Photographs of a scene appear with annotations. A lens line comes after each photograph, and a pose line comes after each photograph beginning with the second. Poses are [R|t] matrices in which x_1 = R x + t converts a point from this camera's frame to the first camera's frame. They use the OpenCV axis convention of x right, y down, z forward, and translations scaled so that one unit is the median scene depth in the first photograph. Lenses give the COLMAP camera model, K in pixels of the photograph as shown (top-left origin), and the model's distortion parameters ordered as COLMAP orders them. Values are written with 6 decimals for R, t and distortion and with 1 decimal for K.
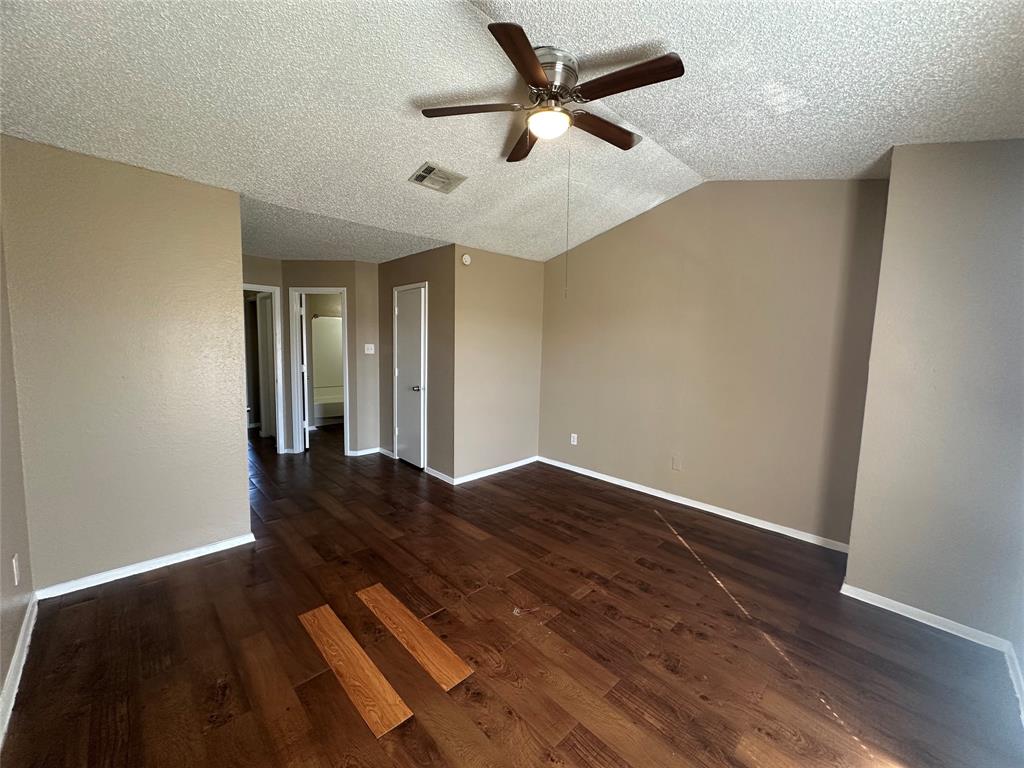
lens RADIAL K [[405.9, 0, 509.8], [0, 405.9, 383.1], [0, 0, 1]] dist [-0.001772, -0.000033]
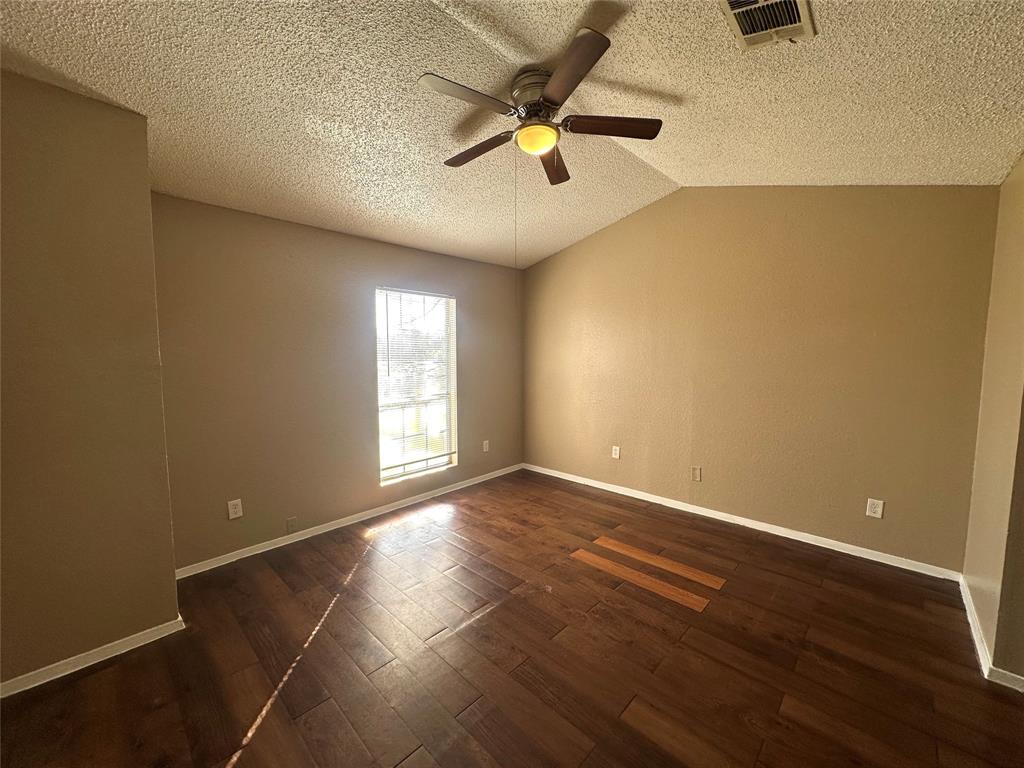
lens RADIAL K [[405.9, 0, 506.8], [0, 405.9, 387.8], [0, 0, 1]] dist [-0.001772, -0.000033]
pose [[-0.999448, -0.019665, -0.026782, 0.159108], [-0.024279, 0.982505, 0.184649, -0.175376], [0.022682, 0.185198, -0.982439, 1.813718]]
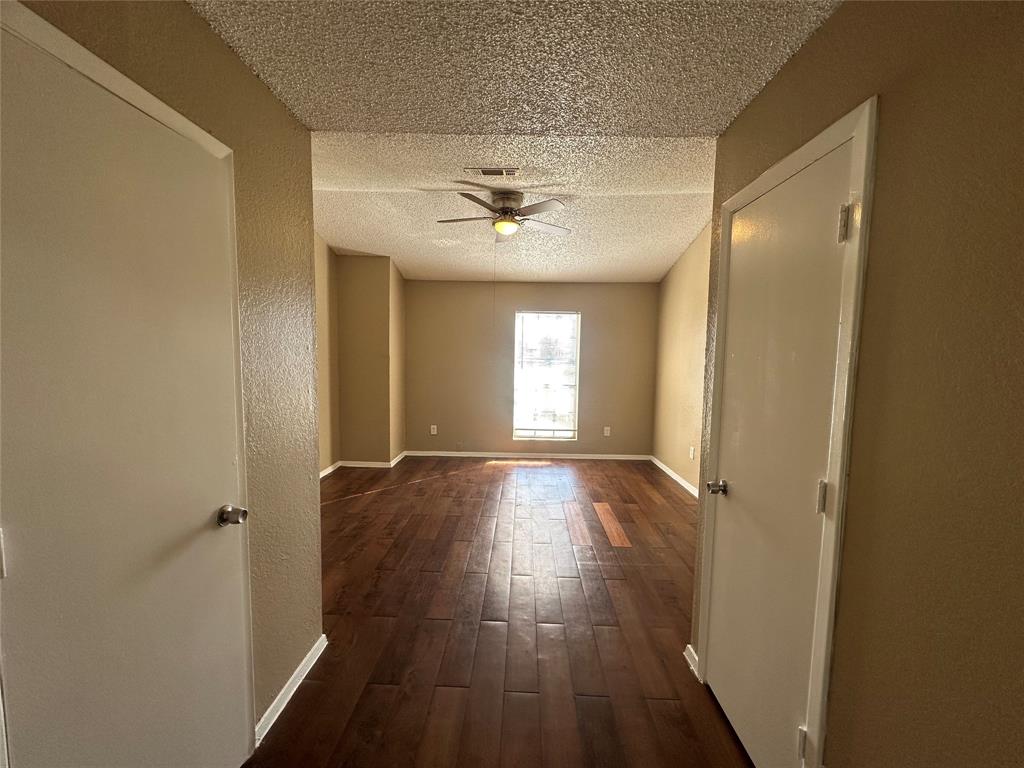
lens RADIAL K [[405.9, 0, 507.6], [0, 405.9, 382.2], [0, 0, 1]] dist [-0.001772, -0.000033]
pose [[-0.691239, -0.091972, 0.716750, -1.052440], [0.033919, 0.986645, 0.159317, -0.222952], [-0.721830, 0.134438, -0.678887, 1.952241]]
